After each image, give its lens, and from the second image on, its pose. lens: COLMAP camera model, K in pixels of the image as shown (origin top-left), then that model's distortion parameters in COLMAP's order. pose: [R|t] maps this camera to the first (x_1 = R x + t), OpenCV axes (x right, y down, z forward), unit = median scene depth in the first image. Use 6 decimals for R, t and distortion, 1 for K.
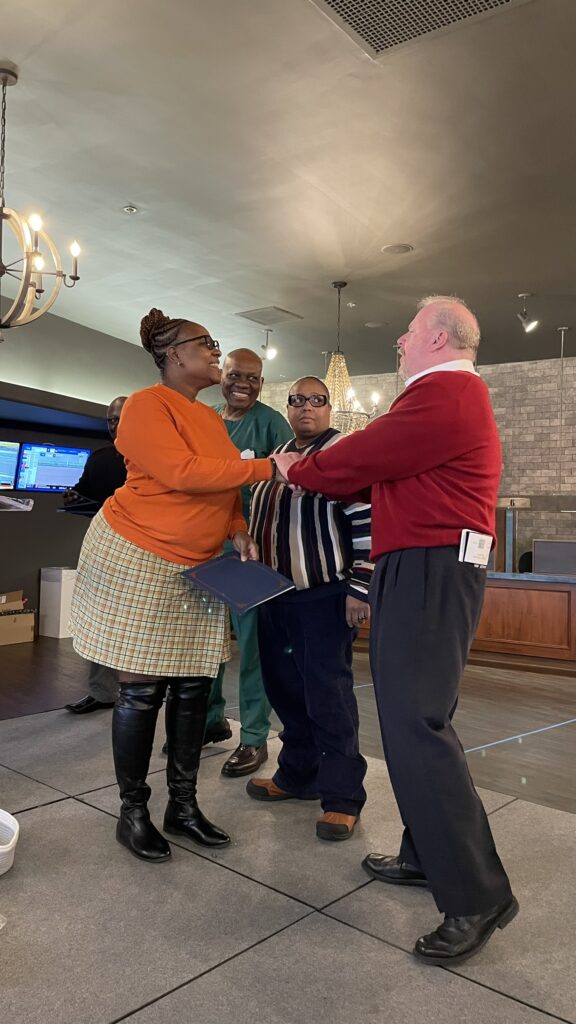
lens RADIAL K [[775.4, 0, 276.8], [0, 775.4, 509.0], [0, 0, 1]] dist [0.087084, -0.116039]
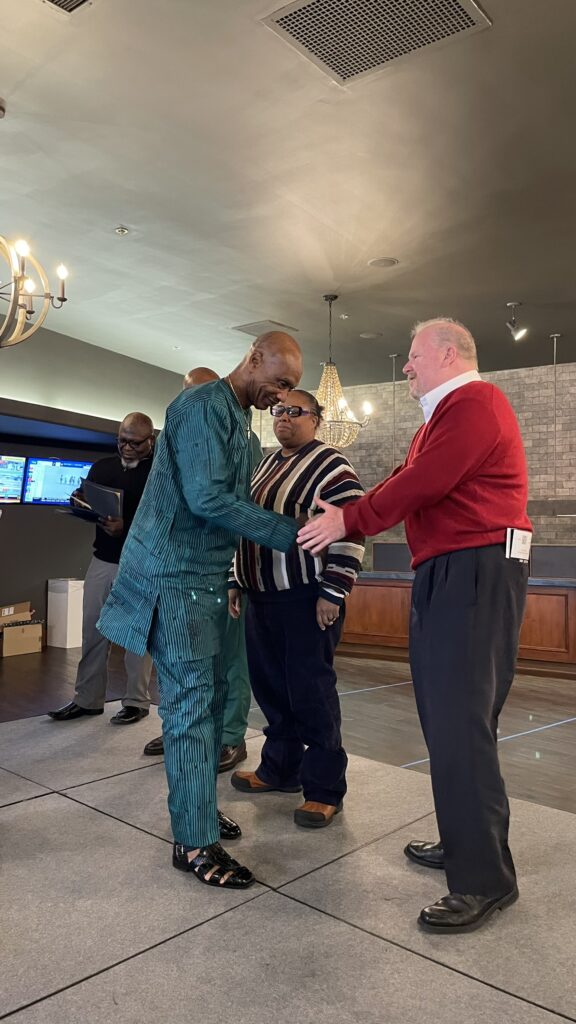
lens RADIAL K [[775.4, 0, 277.4], [0, 775.4, 509.4], [0, 0, 1]] dist [0.087084, -0.116039]
pose [[0.999709, -0.016163, -0.017879, 0.035762], [0.015942, 0.999796, -0.012436, 0.002873], [0.018076, 0.012147, 0.999763, -0.031411]]
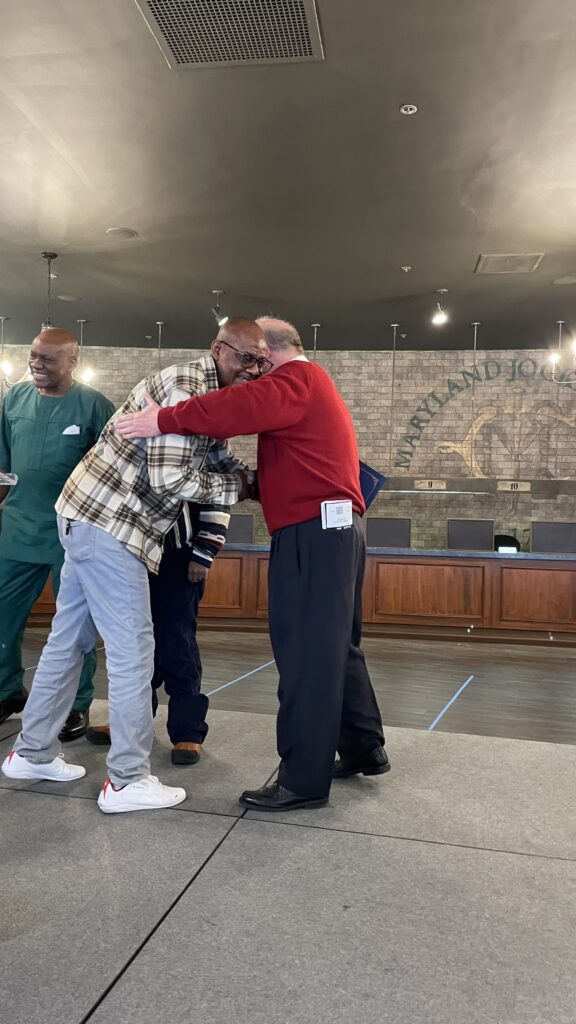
lens RADIAL K [[775.4, 0, 281.5], [0, 775.4, 503.3], [0, 0, 1]] dist [0.087084, -0.116039]
pose [[0.879625, 0.001013, 0.475667, -0.195096], [-0.012995, 0.999676, 0.021902, 0.000986], [-0.475490, -0.025447, 0.879353, -0.030899]]
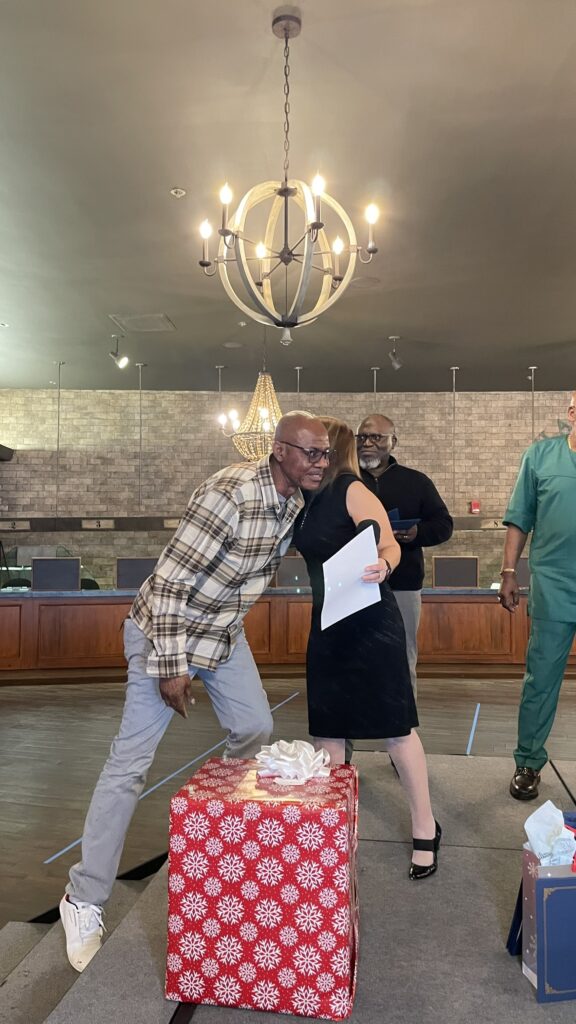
lens RADIAL K [[775.4, 0, 286.4], [0, 775.4, 504.9], [0, 0, 1]] dist [0.087084, -0.116039]
pose [[0.837407, 0.004090, 0.546564, -0.630818], [0.010729, 0.999656, -0.023918, -0.014972], [-0.546474, 0.025894, 0.837076, 0.246765]]
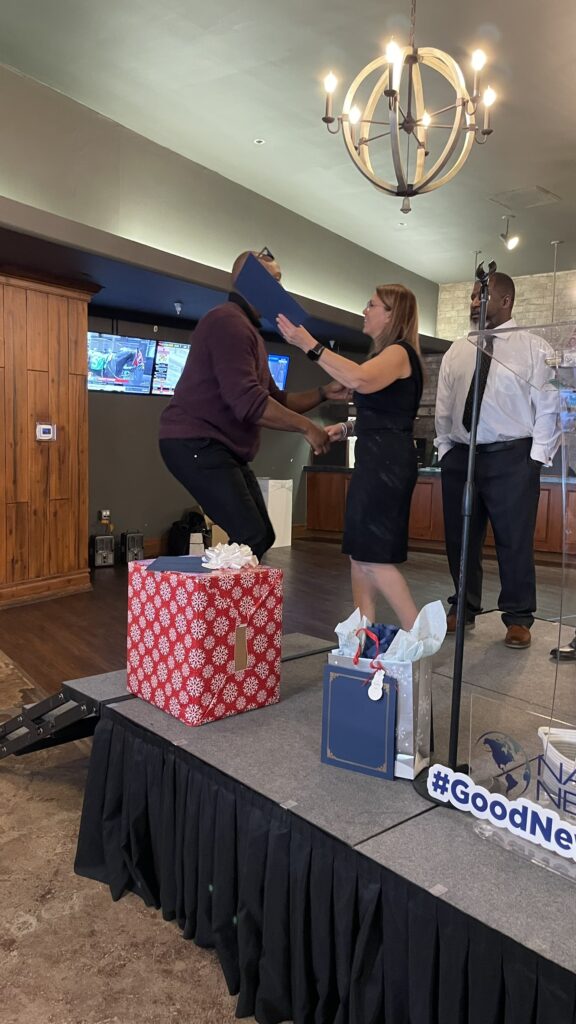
lens RADIAL K [[775.4, 0, 282.3], [0, 775.4, 503.3], [0, 0, 1]] dist [0.087084, -0.116039]
pose [[0.993730, 0.013976, -0.110934, -0.305989], [-0.002842, 0.994993, 0.099899, 0.019897], [0.111775, -0.098958, 0.988794, 0.070431]]
